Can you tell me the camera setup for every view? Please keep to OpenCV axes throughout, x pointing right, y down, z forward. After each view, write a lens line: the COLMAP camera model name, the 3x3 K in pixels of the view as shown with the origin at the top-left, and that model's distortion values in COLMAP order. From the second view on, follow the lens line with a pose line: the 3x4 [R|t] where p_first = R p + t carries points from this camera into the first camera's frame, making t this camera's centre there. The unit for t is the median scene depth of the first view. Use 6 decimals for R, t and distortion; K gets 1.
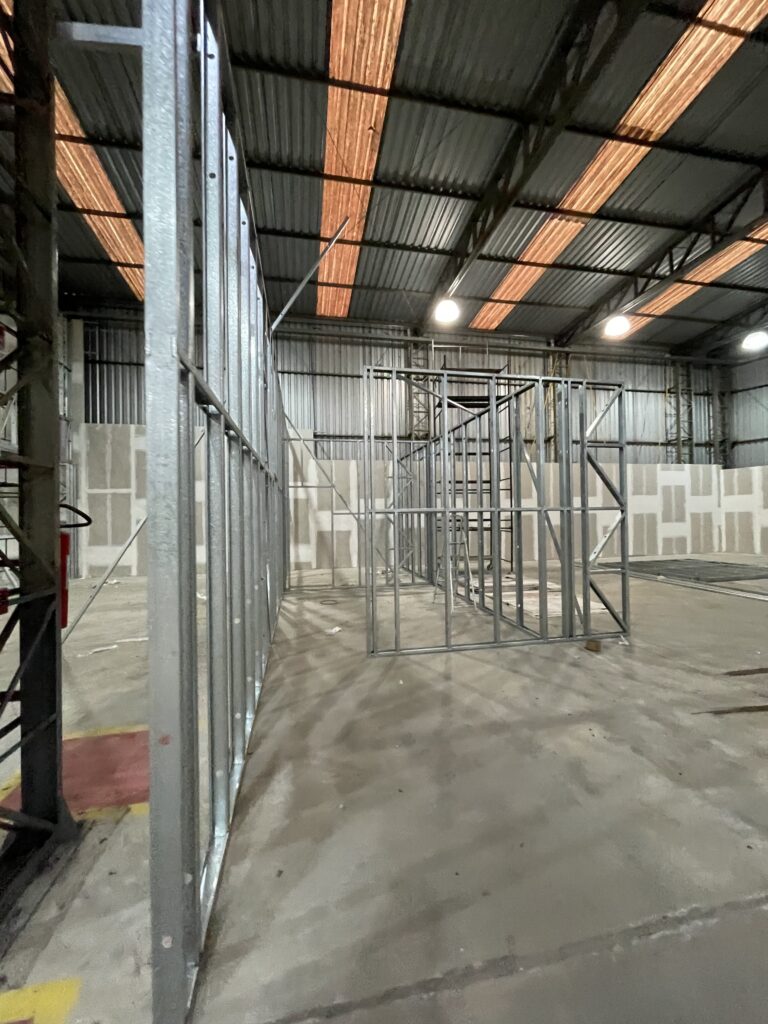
lens RADIAL K [[413.2, 0, 384.0], [0, 413.2, 512.0], [0, 0, 1]] dist [-0.000834, -0.000006]
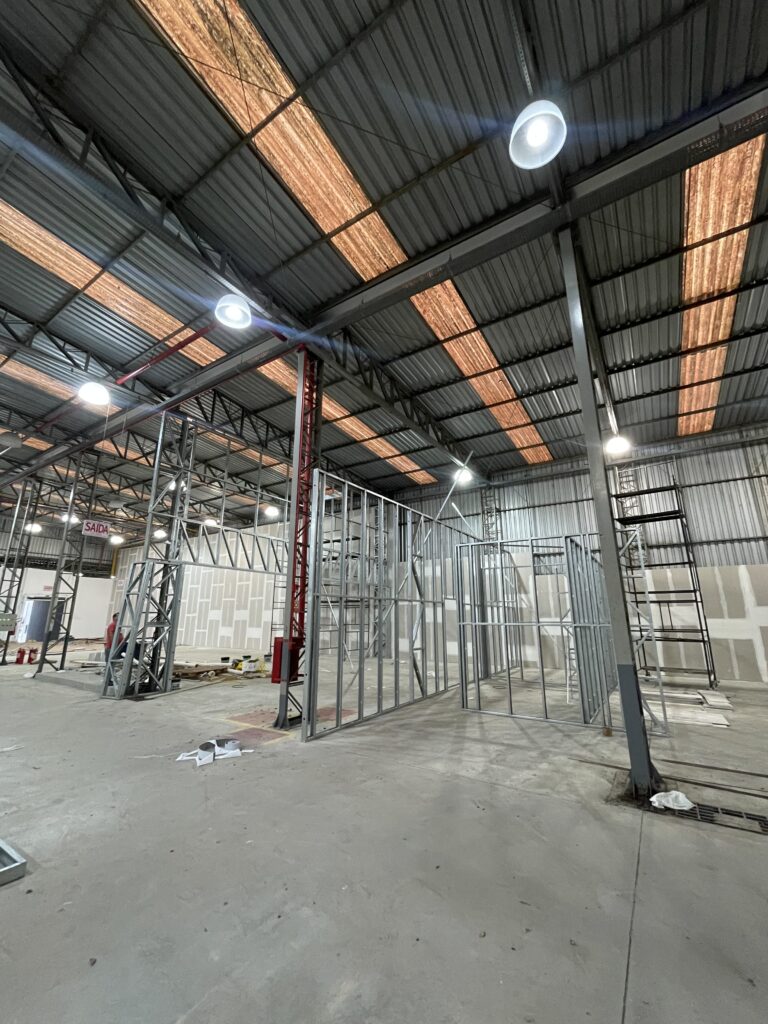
lens RADIAL K [[413.2, 0, 384.0], [0, 413.2, 512.0], [0, 0, 1]] dist [-0.000834, -0.000006]
pose [[0.715220, -0.157012, -0.681034, 1.516489], [-0.006619, 0.972873, -0.231247, -0.086042], [0.698868, 0.169900, 0.694778, -0.845049]]
